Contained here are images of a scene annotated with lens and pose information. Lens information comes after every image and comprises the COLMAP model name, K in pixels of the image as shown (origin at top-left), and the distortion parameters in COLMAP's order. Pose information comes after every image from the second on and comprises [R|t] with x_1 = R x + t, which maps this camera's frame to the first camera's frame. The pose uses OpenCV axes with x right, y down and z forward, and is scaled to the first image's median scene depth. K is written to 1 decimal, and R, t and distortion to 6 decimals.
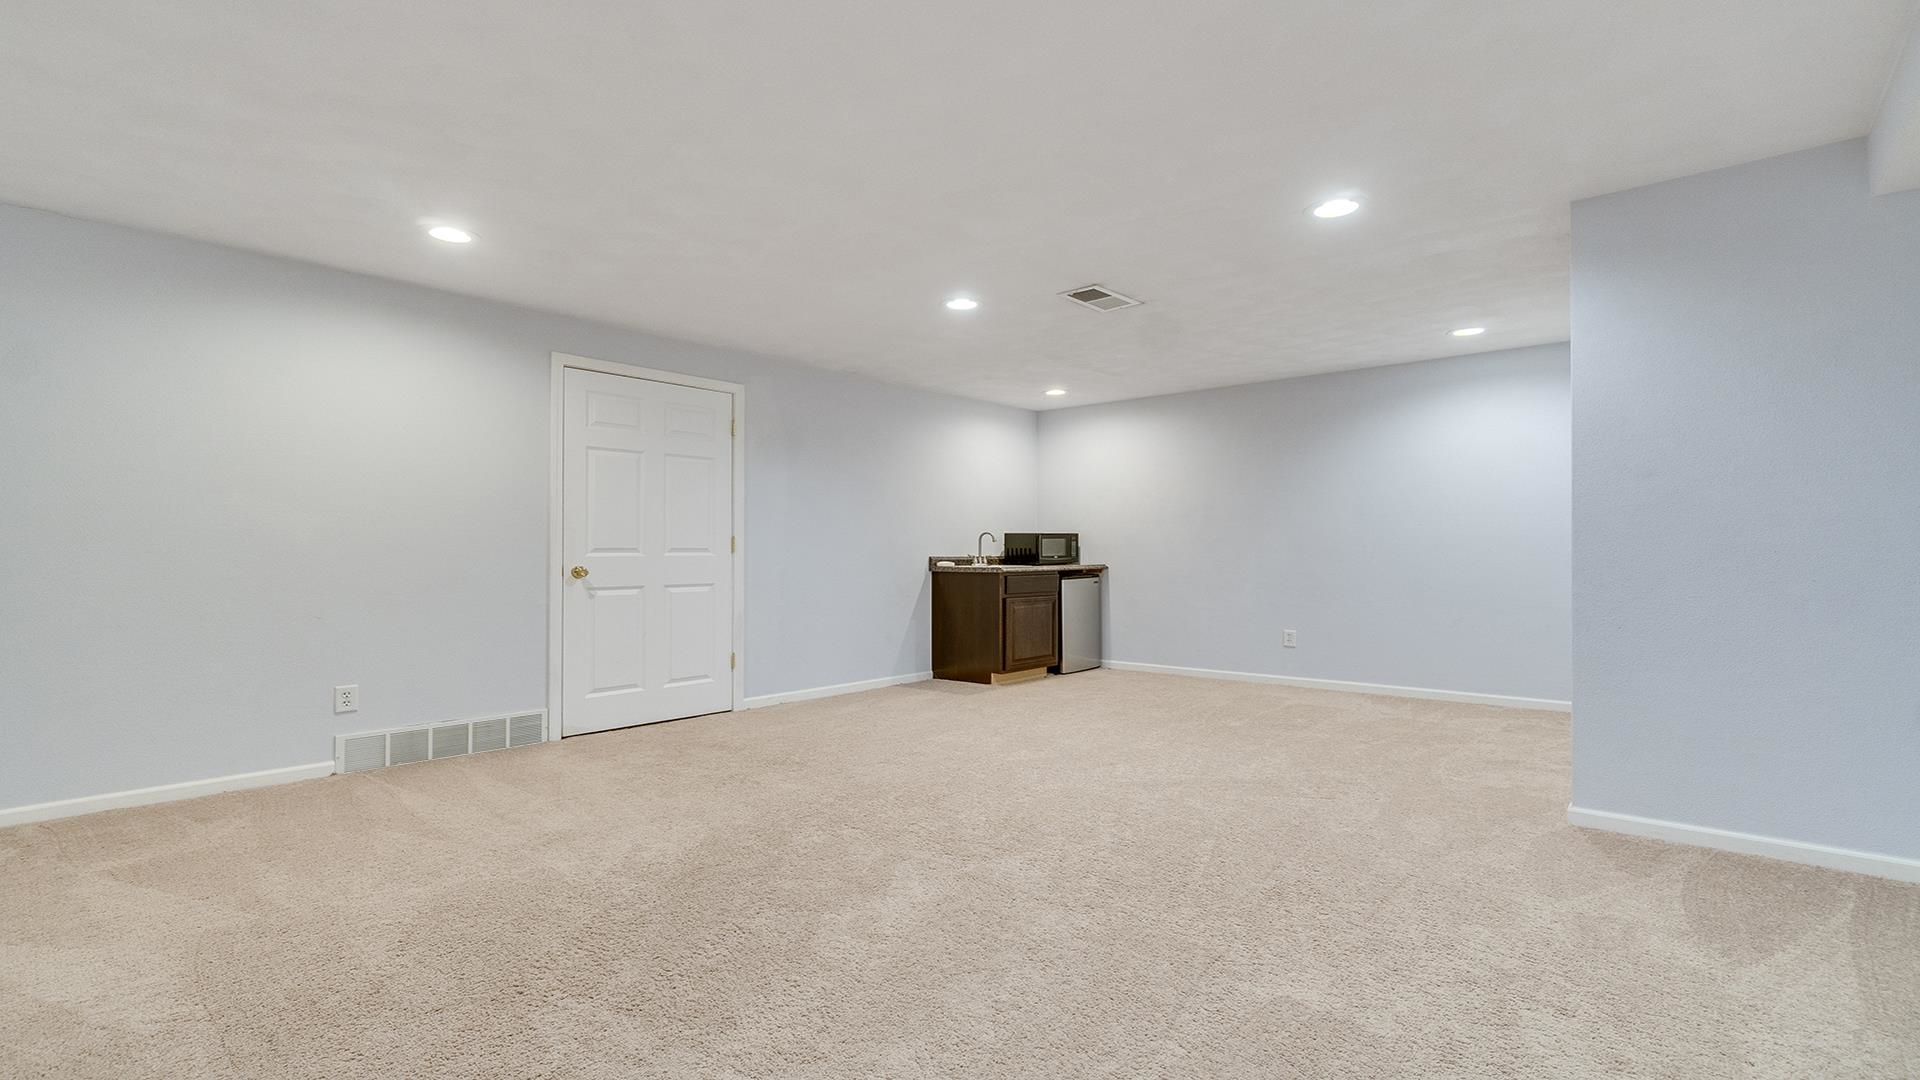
lens RADIAL K [[859.8, 0, 956.4], [0, 859.8, 538.9], [0, 0, 1]] dist [-0.000519, 0.000002]
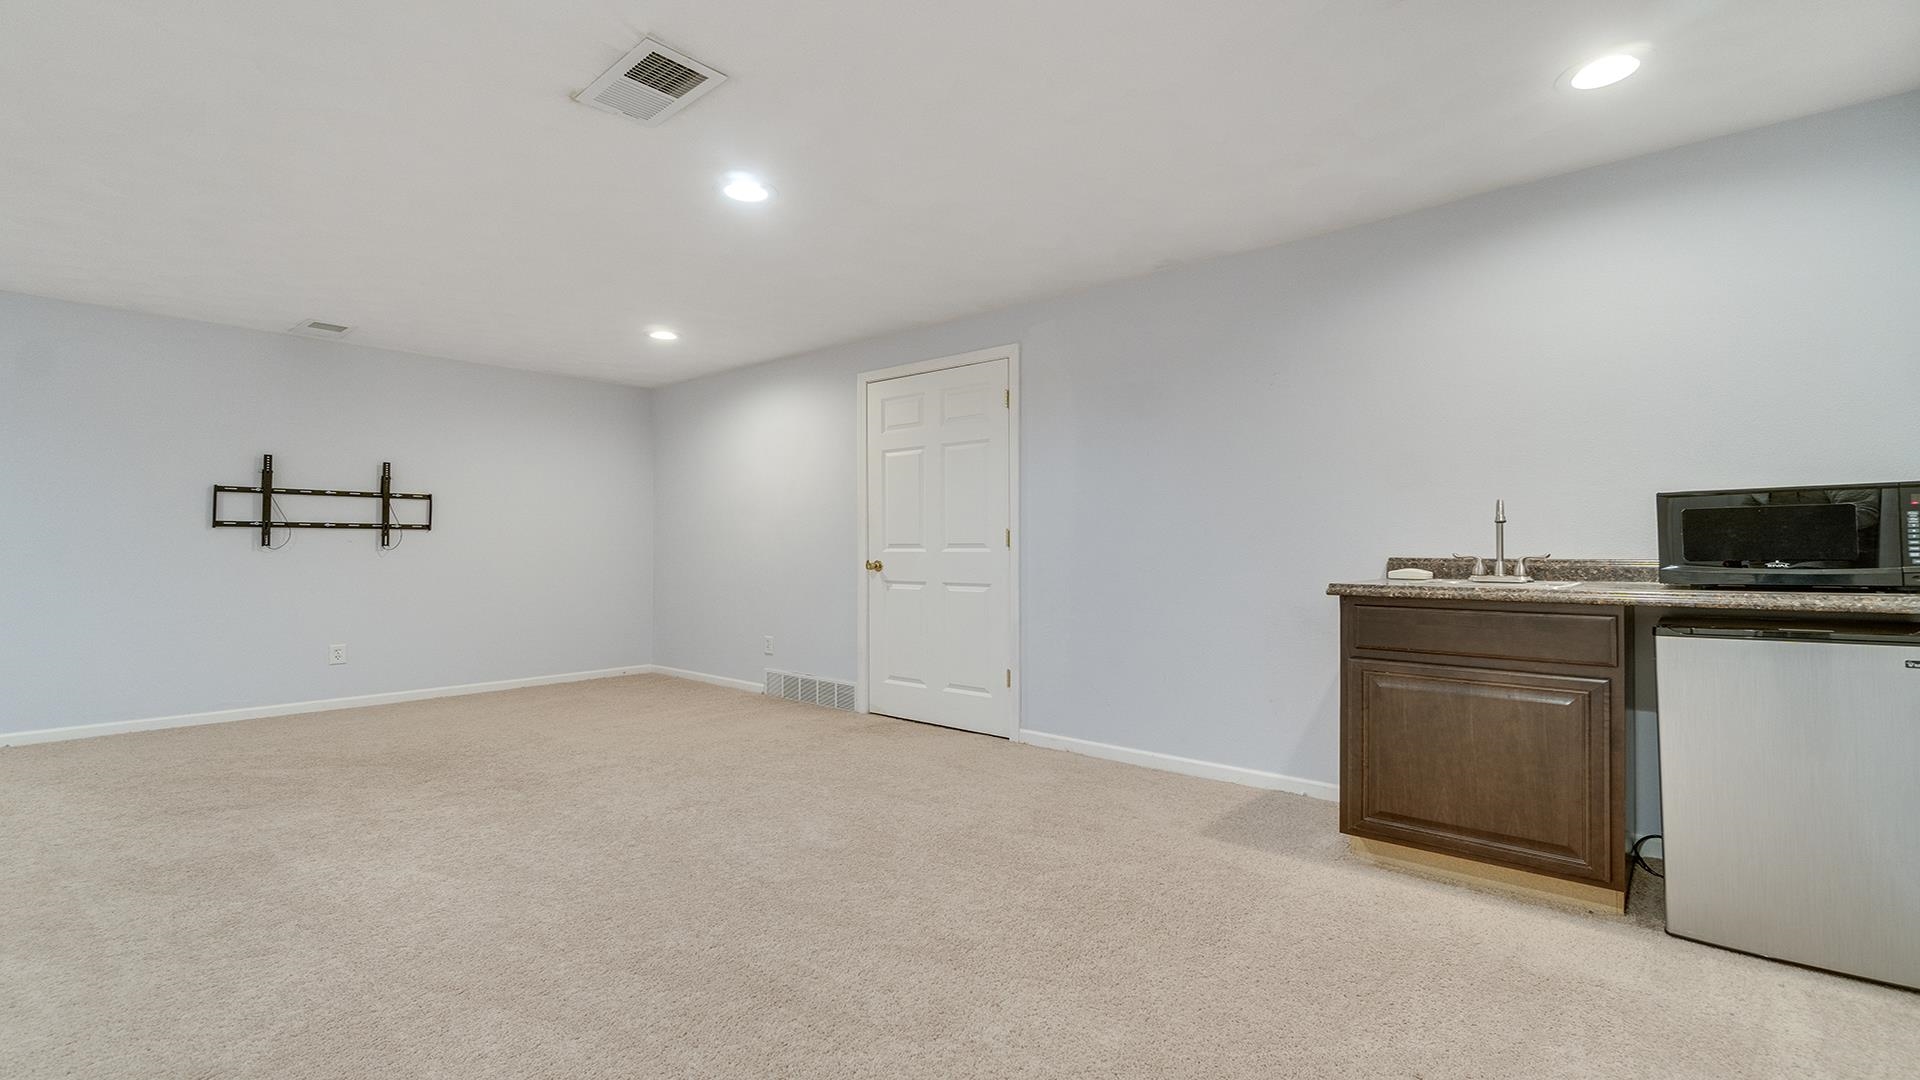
lens RADIAL K [[820.5, 0, 960.0], [0, 820.5, 540.0], [0, 0, 1]] dist [-0.004984, -0.000335]
pose [[0.035548, -0.013178, -0.999281, 0.585241], [0.007697, 0.999887, -0.012912, 0.019330], [0.999338, -0.007233, 0.035645, 1.017425]]
